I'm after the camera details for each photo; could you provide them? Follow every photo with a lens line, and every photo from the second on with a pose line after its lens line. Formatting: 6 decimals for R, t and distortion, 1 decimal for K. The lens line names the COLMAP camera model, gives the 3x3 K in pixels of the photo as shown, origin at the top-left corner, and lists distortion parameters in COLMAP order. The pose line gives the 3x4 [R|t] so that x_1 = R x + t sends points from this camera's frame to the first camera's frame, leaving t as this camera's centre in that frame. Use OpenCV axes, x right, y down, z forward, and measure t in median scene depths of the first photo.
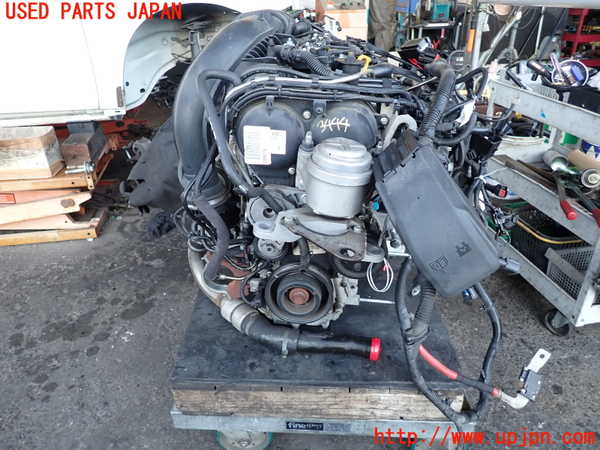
lens RADIAL K [[465.1, 0, 300.0], [0, 465.1, 225.0], [0, 0, 1]] dist [0.029749, -0.004744]
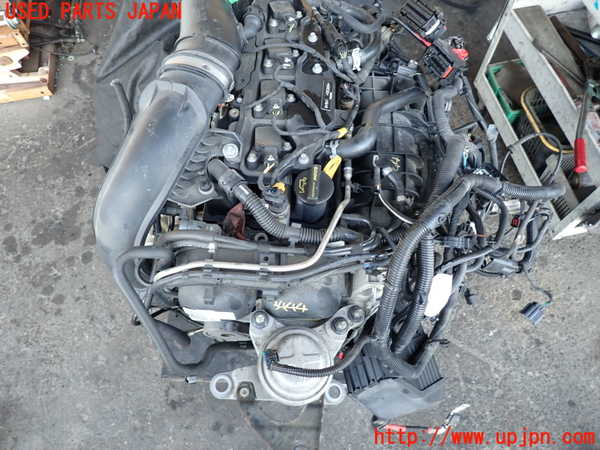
lens RADIAL K [[465.1, 0, 300.0], [0, 465.1, 225.0], [0, 0, 1]] dist [0.029749, -0.004744]
pose [[0.999623, -0.024671, -0.012035, 0.050506], [0.027022, 0.807305, 0.589515, -0.397638], [-0.004827, -0.589618, 0.807668, 0.191924]]
